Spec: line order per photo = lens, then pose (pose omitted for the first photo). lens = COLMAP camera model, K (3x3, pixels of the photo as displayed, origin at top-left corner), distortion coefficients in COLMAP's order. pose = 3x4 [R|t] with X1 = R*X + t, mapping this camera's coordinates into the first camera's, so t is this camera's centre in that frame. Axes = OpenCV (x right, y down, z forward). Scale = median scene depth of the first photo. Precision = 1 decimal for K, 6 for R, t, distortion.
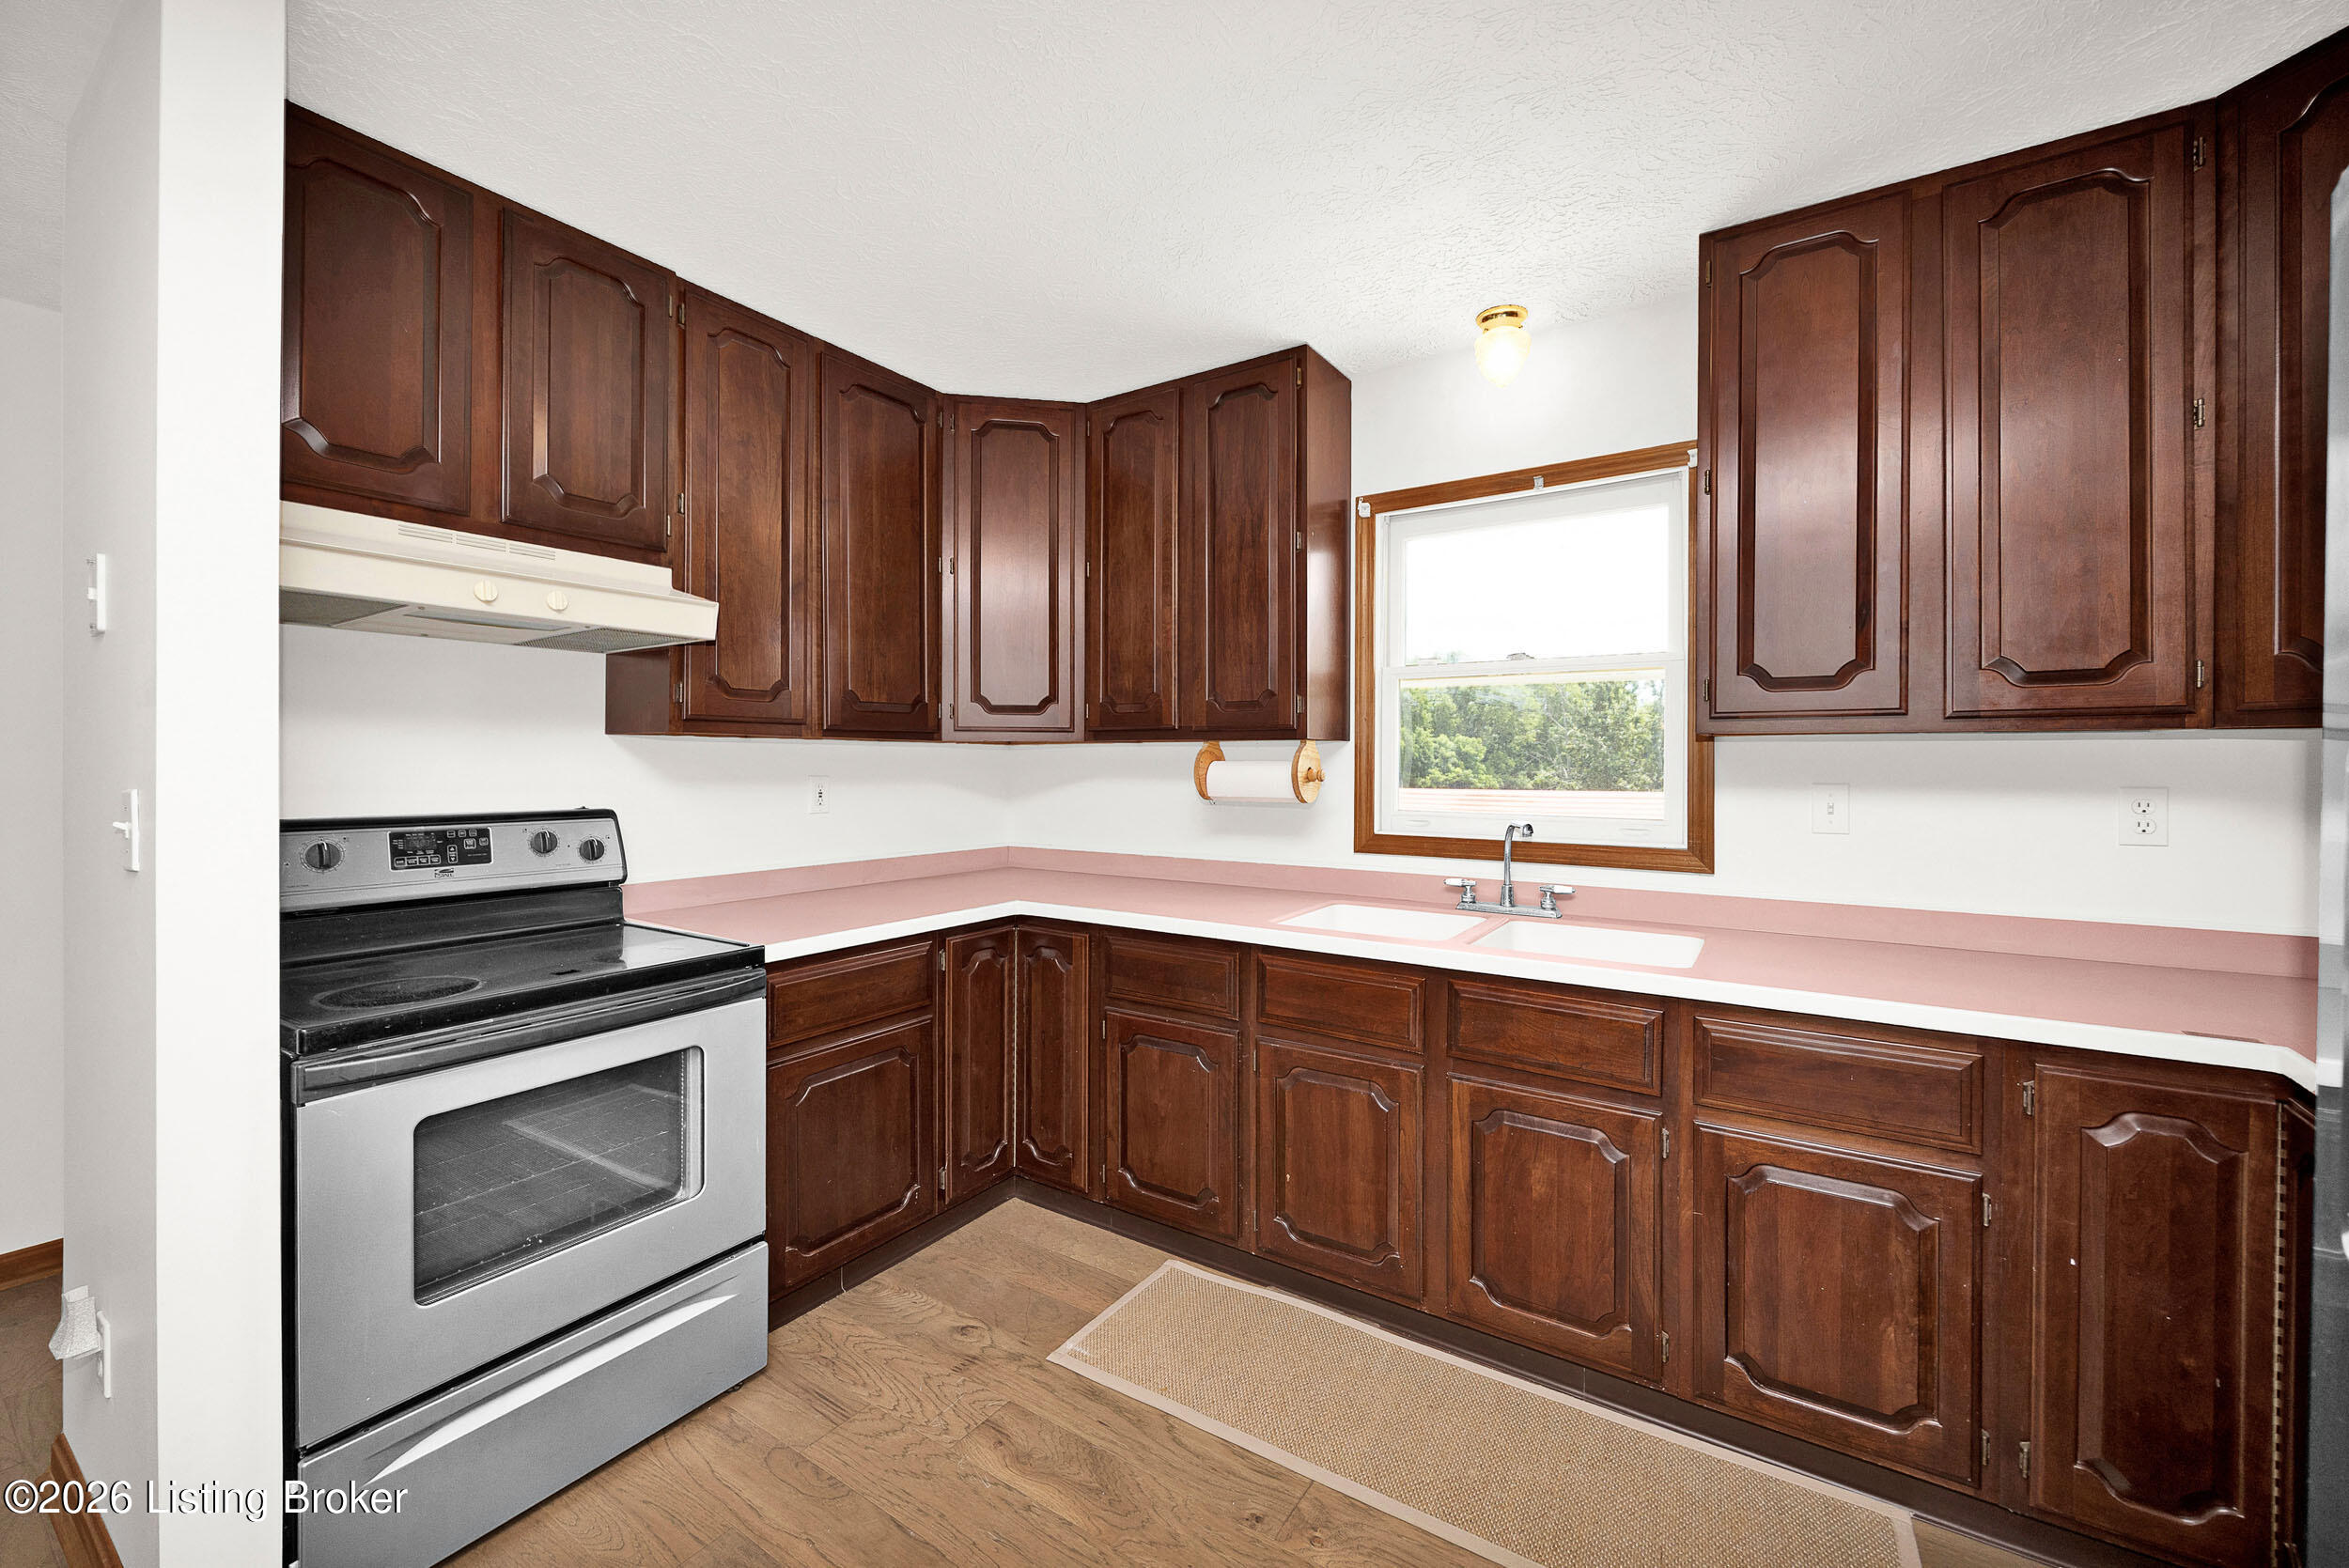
lens RADIAL K [[951.5, 0, 1165.4], [0, 951.5, 757.4], [0, 0, 1]] dist [0.013238, -0.000219]
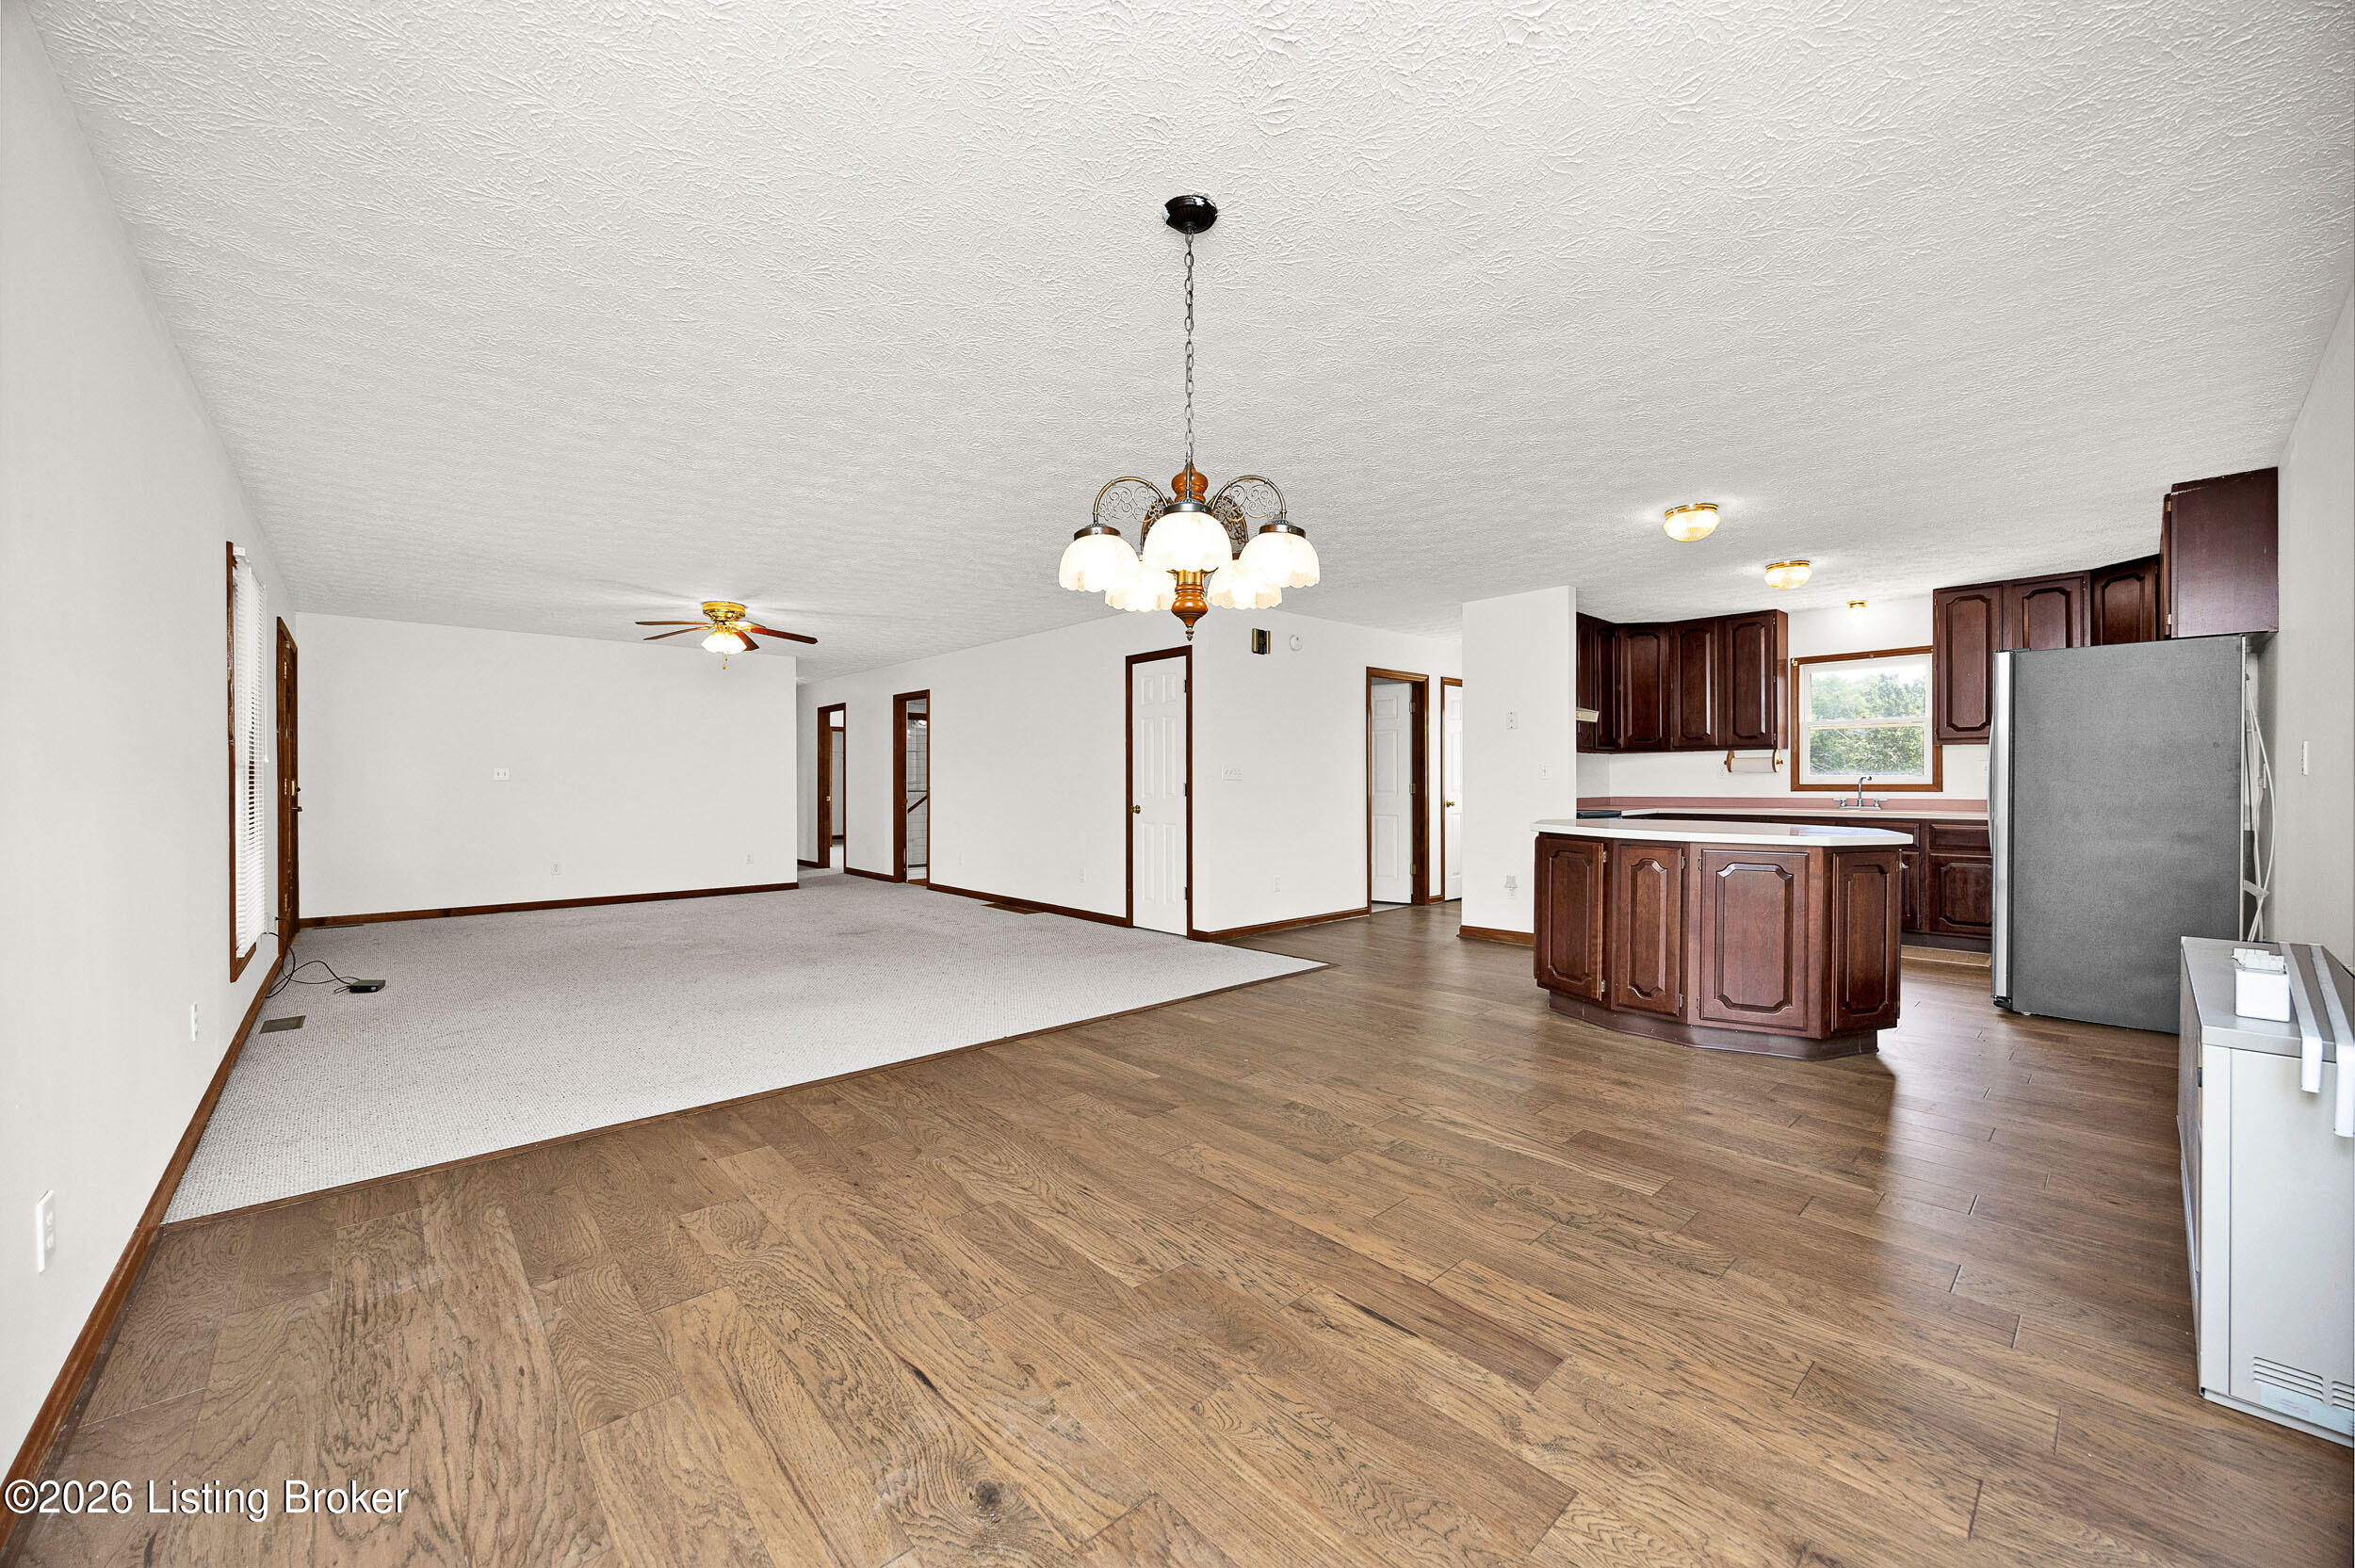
lens RADIAL K [[889.5, 0, 1177.5], [0, 889.5, 784.0], [0, 0, 1]] dist [-0.001159, -0.000232]
pose [[0.969858, -0.007515, -0.243555, -1.024594], [0.009521, 0.999930, 0.007060, 0.053608], [0.243484, -0.009166, 0.969862, -2.182913]]
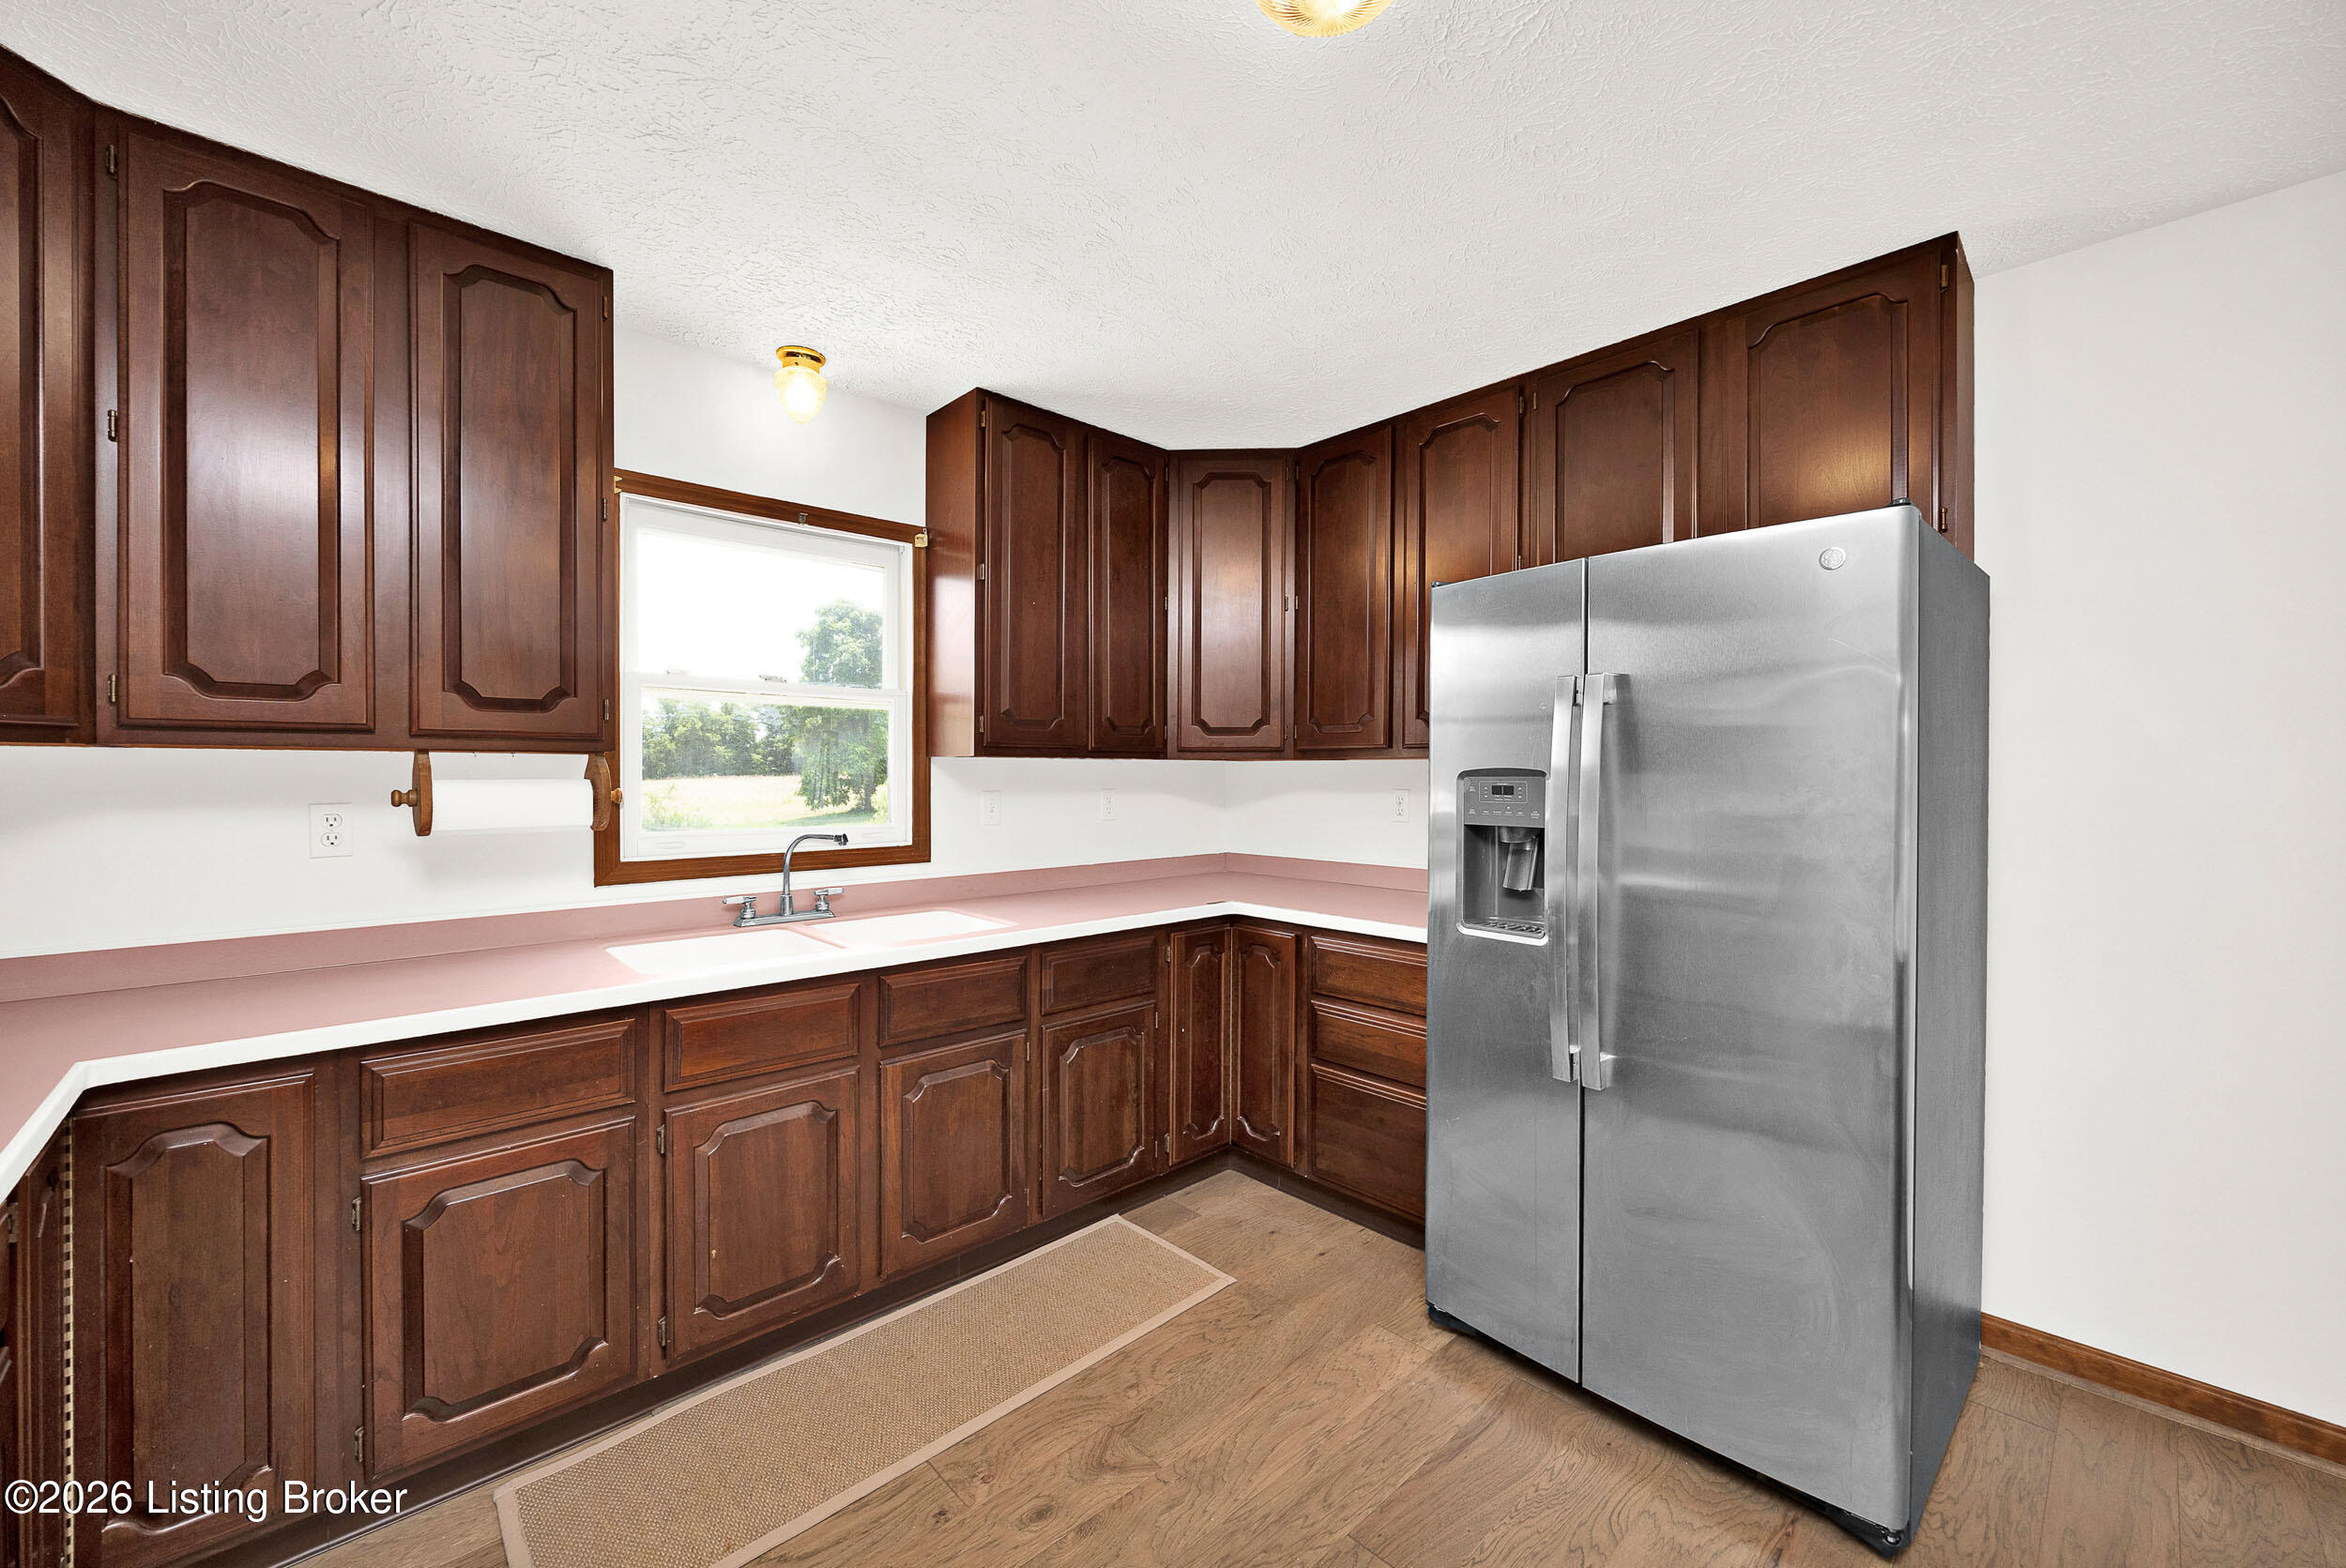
lens RADIAL K [[920.4, 0, 1167.7], [0, 920.4, 776.7], [0, 0, 1]] dist [-0.000533, -0.000108]
pose [[0.241833, -0.005929, 0.970300, -0.557156], [0.000172, 0.999982, 0.006068, -0.002548], [-0.970318, -0.001301, 0.241829, 0.368274]]
